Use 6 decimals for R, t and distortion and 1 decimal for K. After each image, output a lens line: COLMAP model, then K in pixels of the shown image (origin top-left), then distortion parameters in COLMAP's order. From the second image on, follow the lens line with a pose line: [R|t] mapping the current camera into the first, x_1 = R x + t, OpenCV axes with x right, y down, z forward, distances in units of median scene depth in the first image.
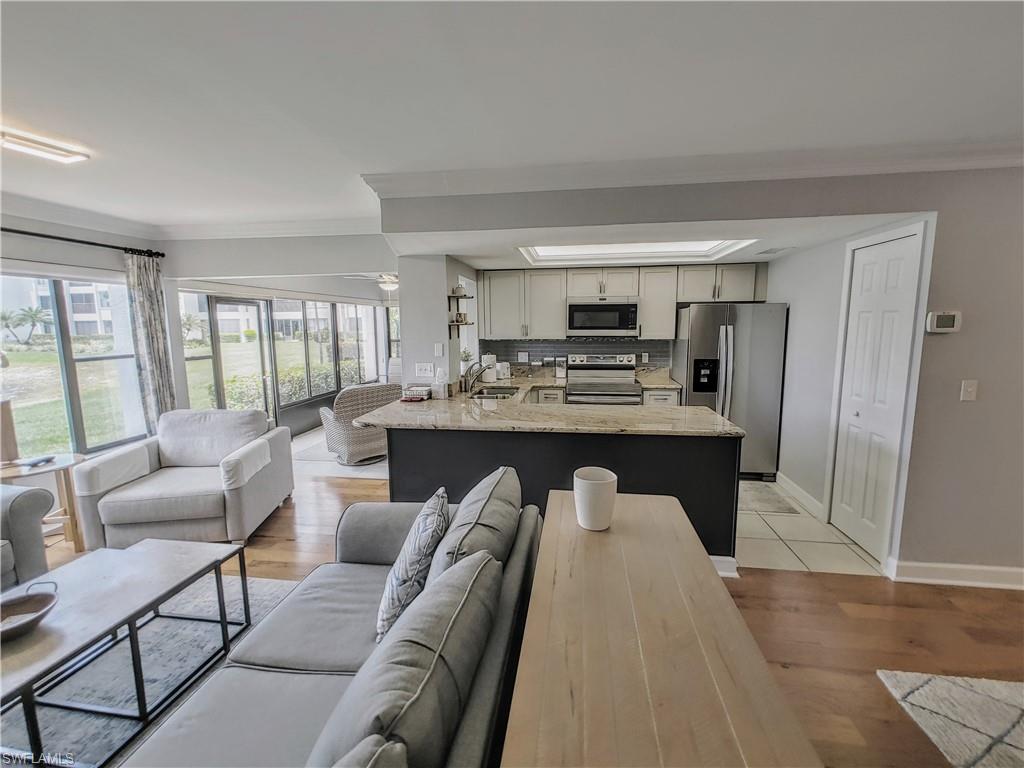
lens RADIAL K [[442.8, 0, 513.0], [0, 442.8, 378.4], [0, 0, 1]] dist [0.001735, -0.000217]
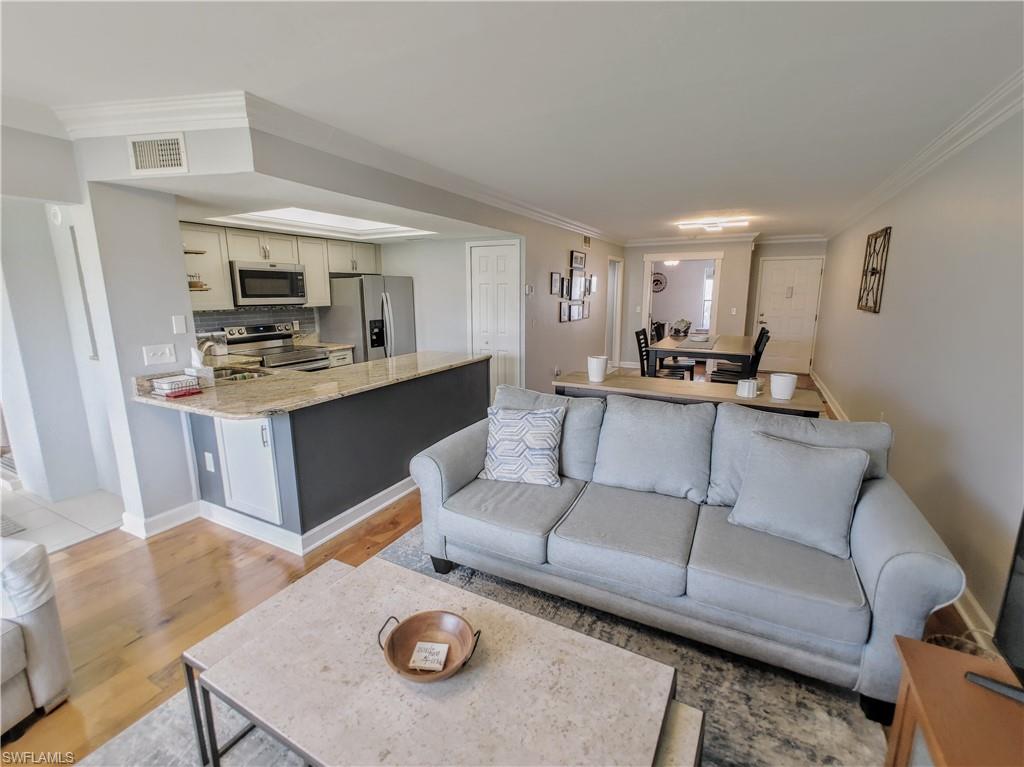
lens RADIAL K [[456.8, 0, 515.4], [0, 456.8, 377.8], [0, 0, 1]] dist [-0.004141, 0.005253]
pose [[0.327604, -0.170262, 0.929347, -0.651651], [0.122779, 0.982960, 0.136804, -0.011482], [-0.936804, 0.069287, 0.342926, 0.201458]]
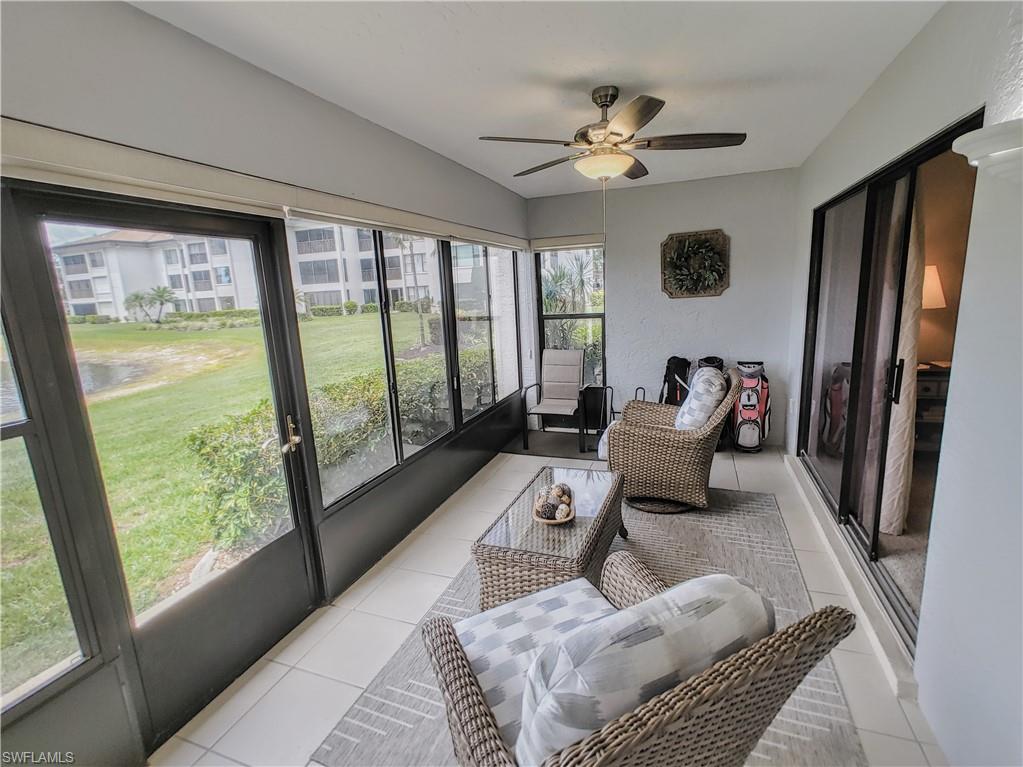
lens RADIAL K [[470.9, 0, 509.0], [0, 470.9, 380.2], [0, 0, 1]] dist [0.001513, 0.001033]
pose [[0.973719, 0.004624, -0.227707, -0.422227], [0.012019, 0.997357, 0.071650, -0.113324], [0.227436, -0.072504, 0.971090, 0.982404]]
